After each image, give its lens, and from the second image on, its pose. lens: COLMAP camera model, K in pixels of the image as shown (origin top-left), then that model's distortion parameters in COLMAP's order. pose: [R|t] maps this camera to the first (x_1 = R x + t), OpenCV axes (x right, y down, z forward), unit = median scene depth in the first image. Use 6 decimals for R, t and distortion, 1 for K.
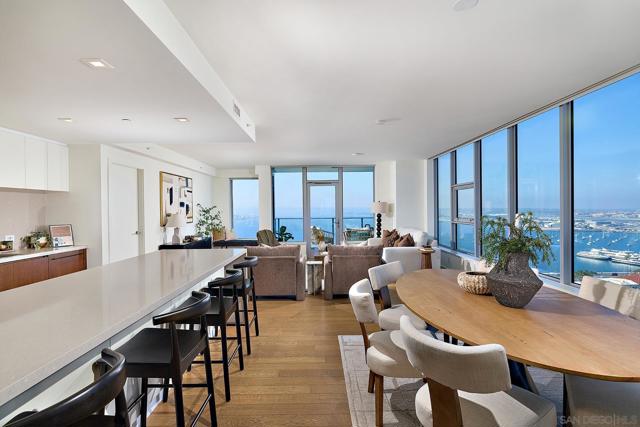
lens RADIAL K [[328.6, 0, 304.6], [0, 328.6, 210.7], [0, 0, 1]] dist [0.003810, 0.000573]
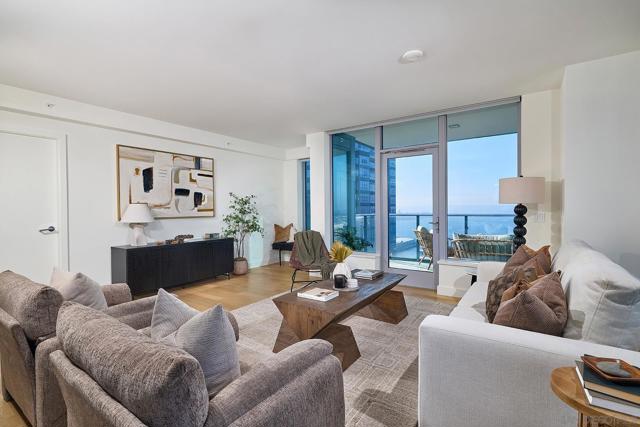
lens RADIAL K [[300.1, 0, 320.0], [0, 300.1, 213.5], [0, 0, 1]] dist [-0.000015, 0.000054]
pose [[0.835493, 0.013943, -0.549324, 0.229245], [-0.004650, 0.999822, 0.018305, 0.013616], [0.549482, -0.012740, 0.835409, 0.540968]]
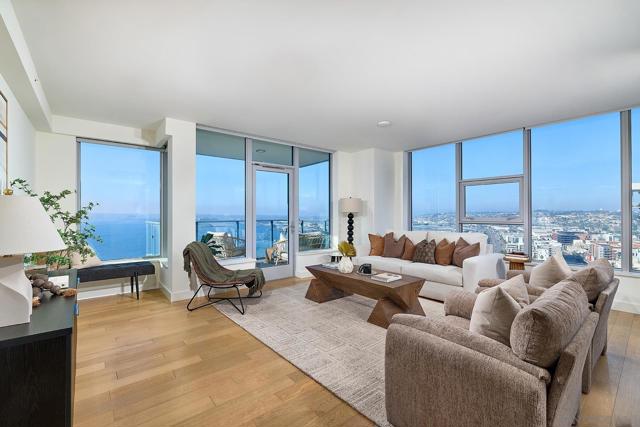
lens RADIAL K [[282.3, 0, 318.8], [0, 282.3, 214.6], [0, 0, 1]] dist [-0.000628, 0.000203]
pose [[0.753065, 0.008694, 0.657888, -0.278666], [-0.001950, 0.999938, -0.010982, 0.019316], [-0.657943, 0.006988, 0.753035, 0.557746]]
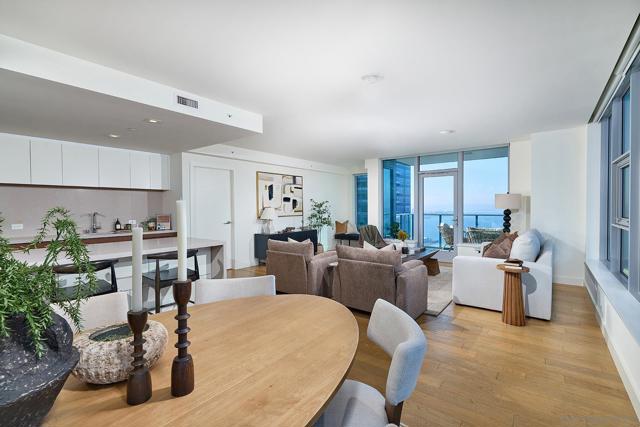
lens RADIAL K [[292.5, 0, 317.4], [0, 292.5, 213.6], [0, 0, 1]] dist [-0.000269, -0.000006]
pose [[0.802210, 0.019623, -0.596720, 0.283183], [-0.006363, 0.999684, 0.024321, 0.003894], [0.597009, -0.015713, 0.802081, 0.223521]]
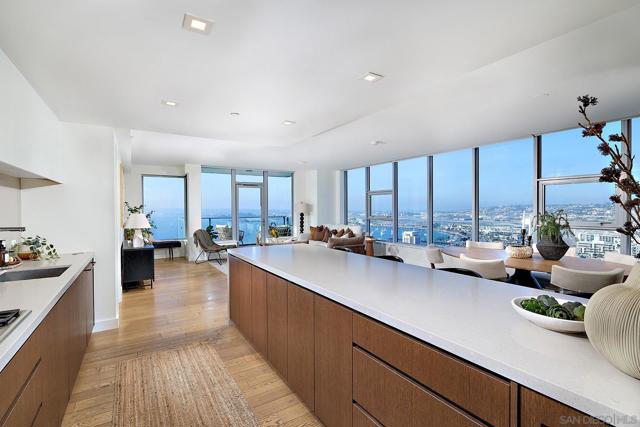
lens RADIAL K [[300.1, 0, 320.0], [0, 300.1, 213.5], [0, 0, 1]] dist [-0.000015, 0.000054]
pose [[0.831212, -0.003420, 0.555945, -0.335444], [0.000565, 0.999986, 0.005308, 0.004989], [-0.555956, -0.004098, 0.831202, 0.053921]]
